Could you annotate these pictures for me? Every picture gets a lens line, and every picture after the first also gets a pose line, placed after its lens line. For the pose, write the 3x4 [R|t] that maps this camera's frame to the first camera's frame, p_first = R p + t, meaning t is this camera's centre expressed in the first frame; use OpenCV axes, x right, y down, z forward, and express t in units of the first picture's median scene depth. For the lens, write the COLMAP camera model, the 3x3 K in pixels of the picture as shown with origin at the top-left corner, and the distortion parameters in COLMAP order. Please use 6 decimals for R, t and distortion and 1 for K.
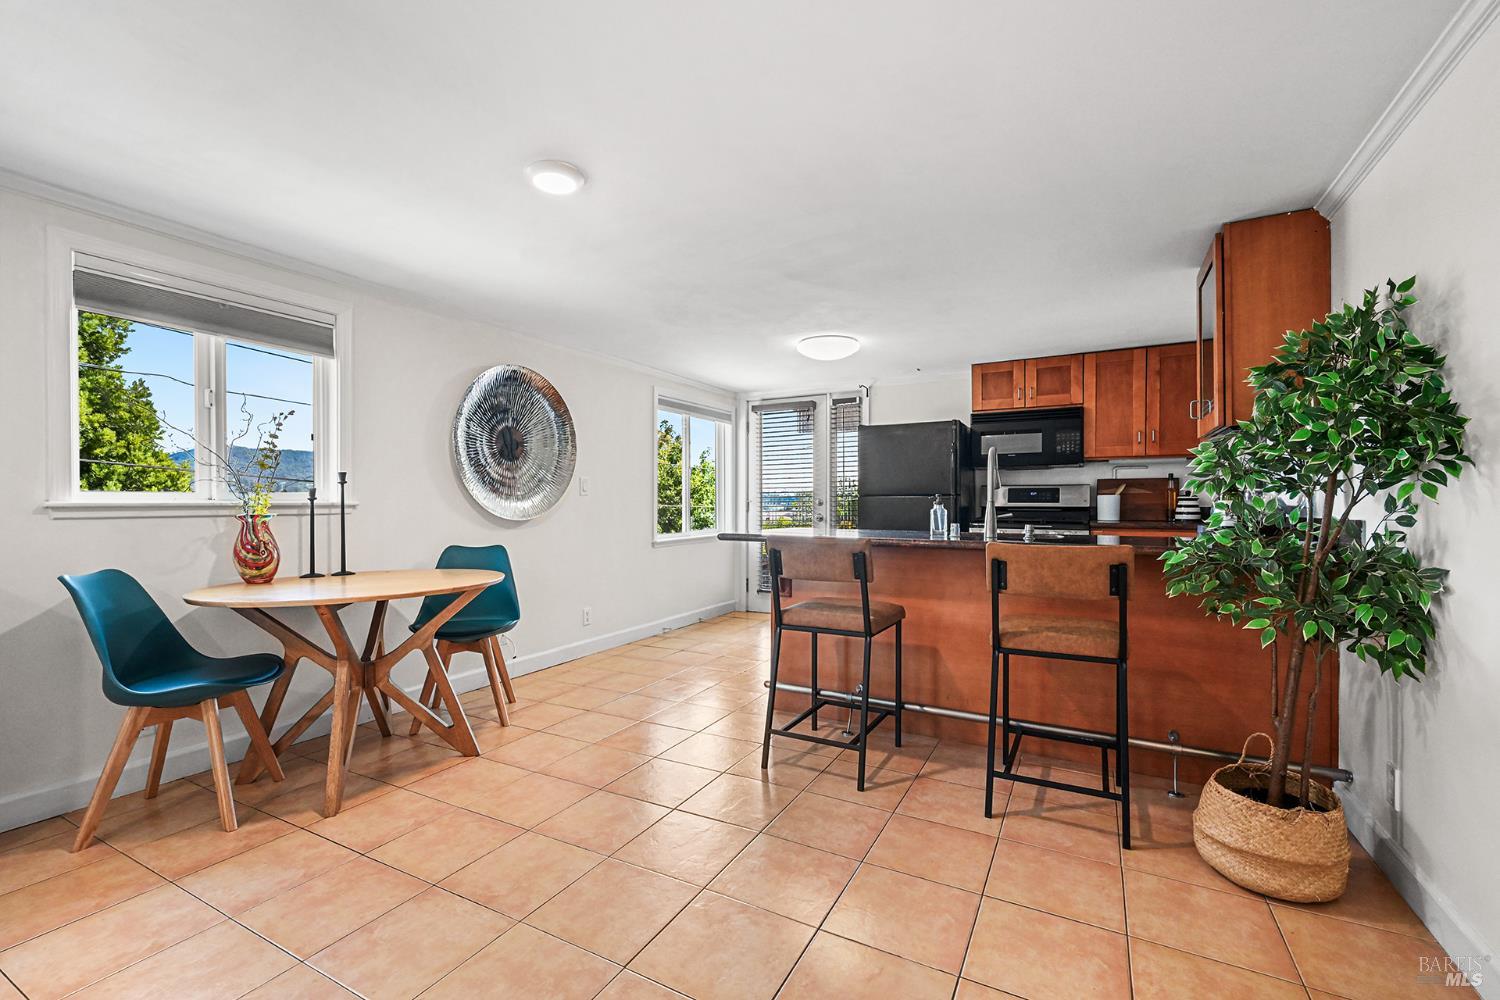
lens RADIAL K [[646.1, 0, 738.3], [0, 646.1, 501.2], [0, 0, 1]] dist [0.002827, 0.000090]
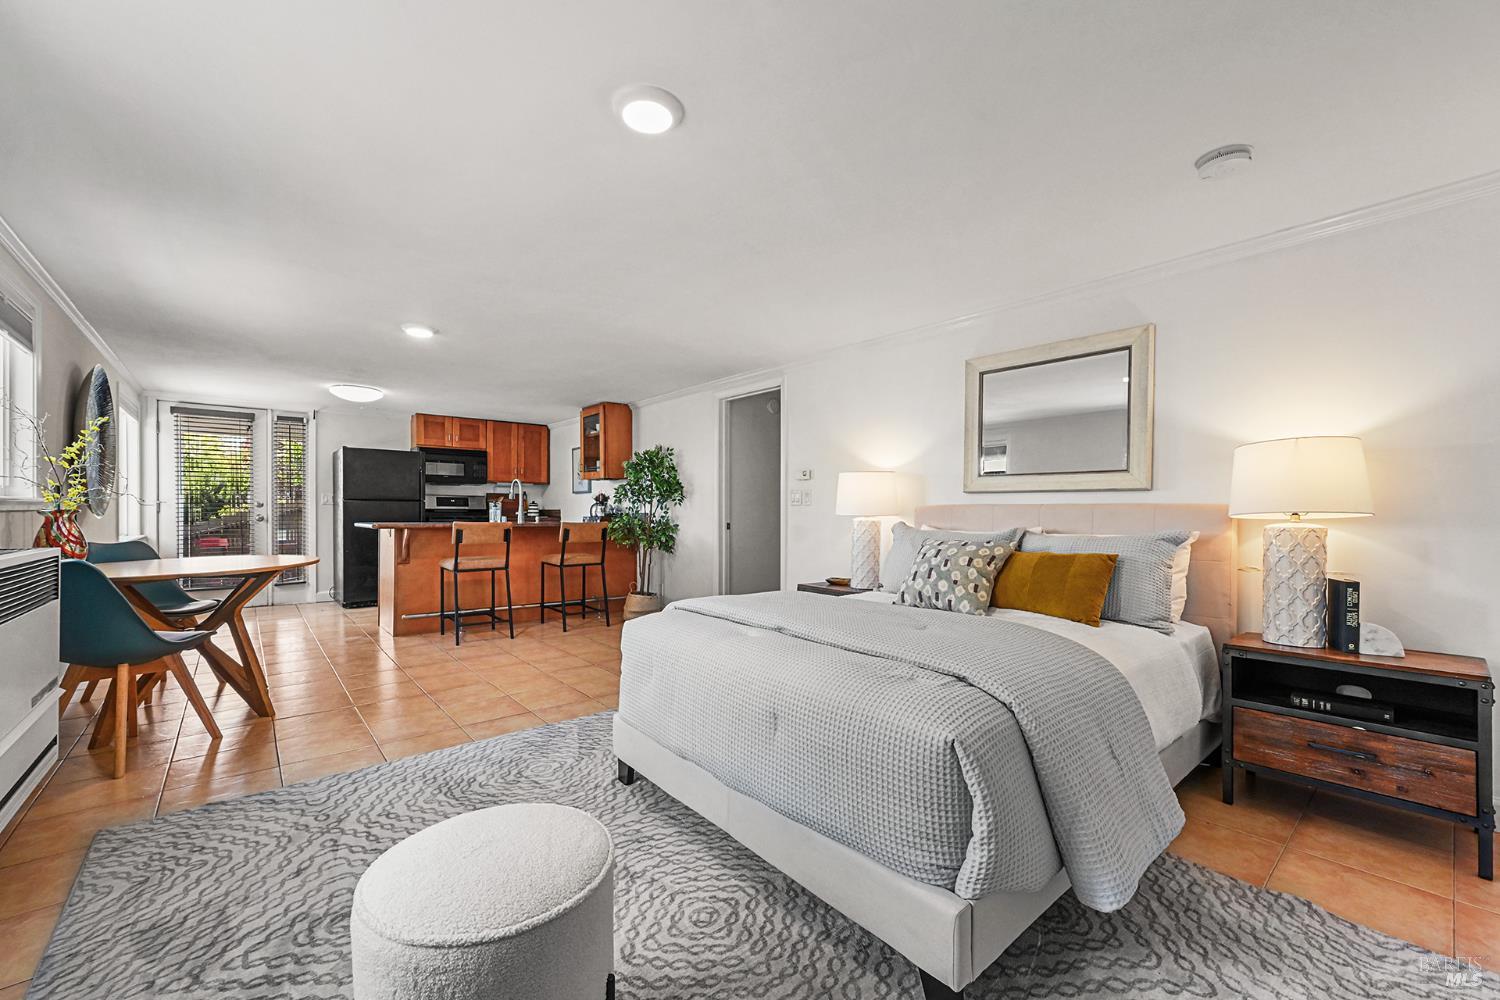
lens RADIAL K [[586.0, 0, 748.4], [0, 586.0, 510.4], [0, 0, 1]] dist [-0.001755, 0.000359]
pose [[0.365450, 0.002922, 0.930826, -0.659329], [-0.009855, 0.999951, 0.000730, 0.003952], [-0.930779, -0.009440, 0.365461, -0.219427]]
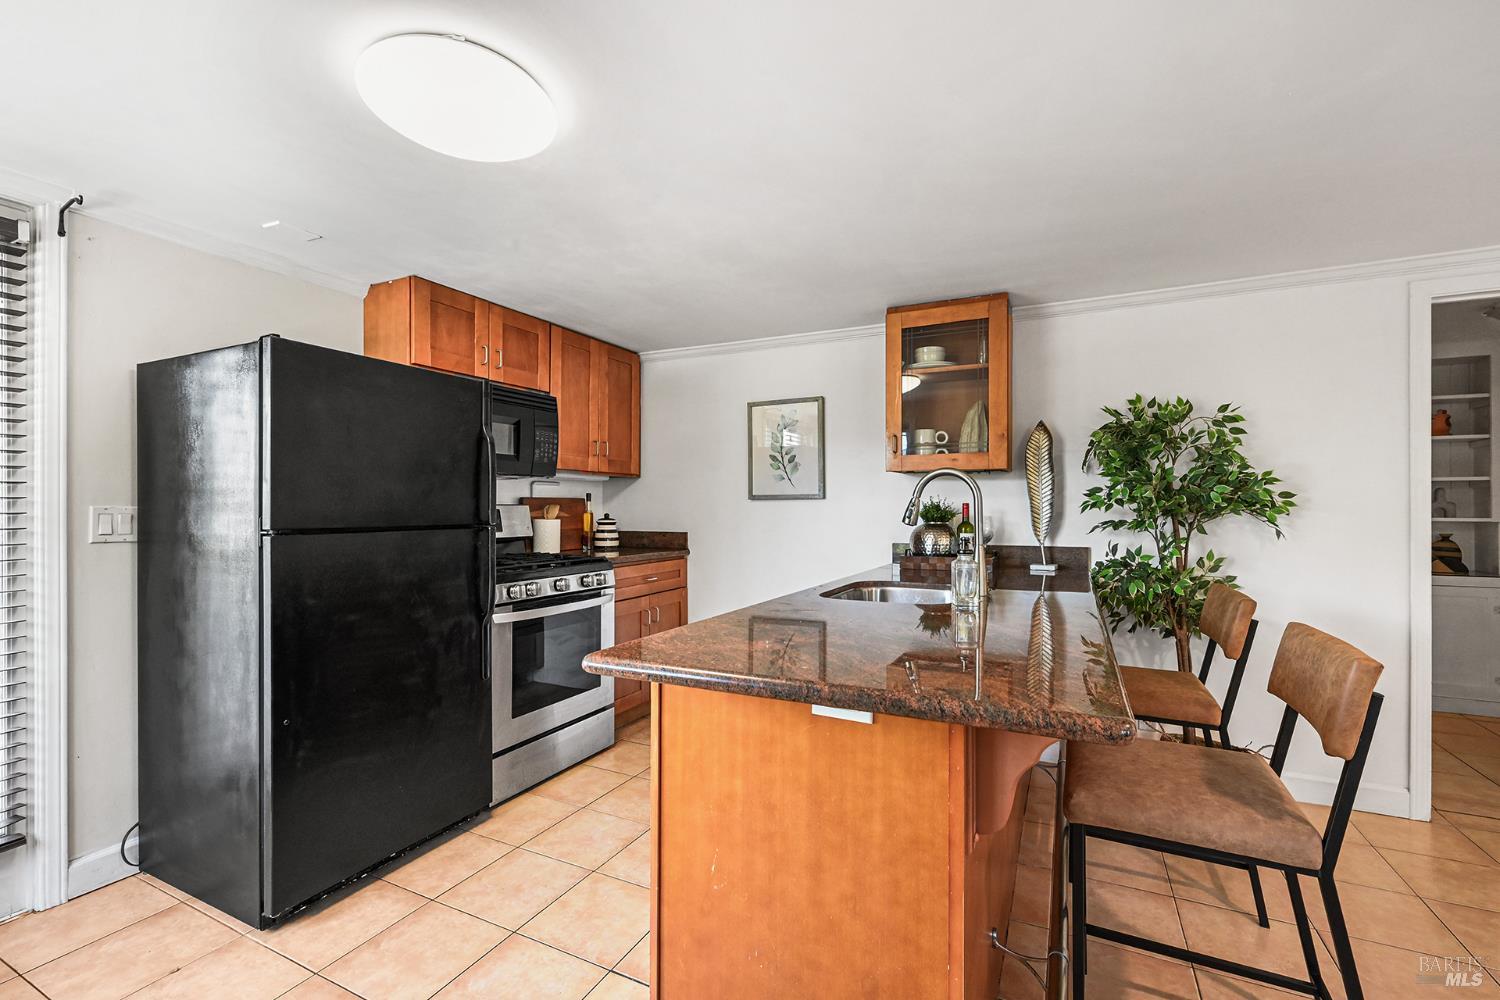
lens RADIAL K [[646.1, 0, 746.7], [0, 646.1, 499.0], [0, 0, 1]] dist [0.002827, 0.000090]
pose [[-0.036754, 0.008729, 0.999286, -0.185132], [-0.004153, 0.999952, -0.008888, -0.027621], [-0.999316, -0.004477, -0.036716, 0.806058]]
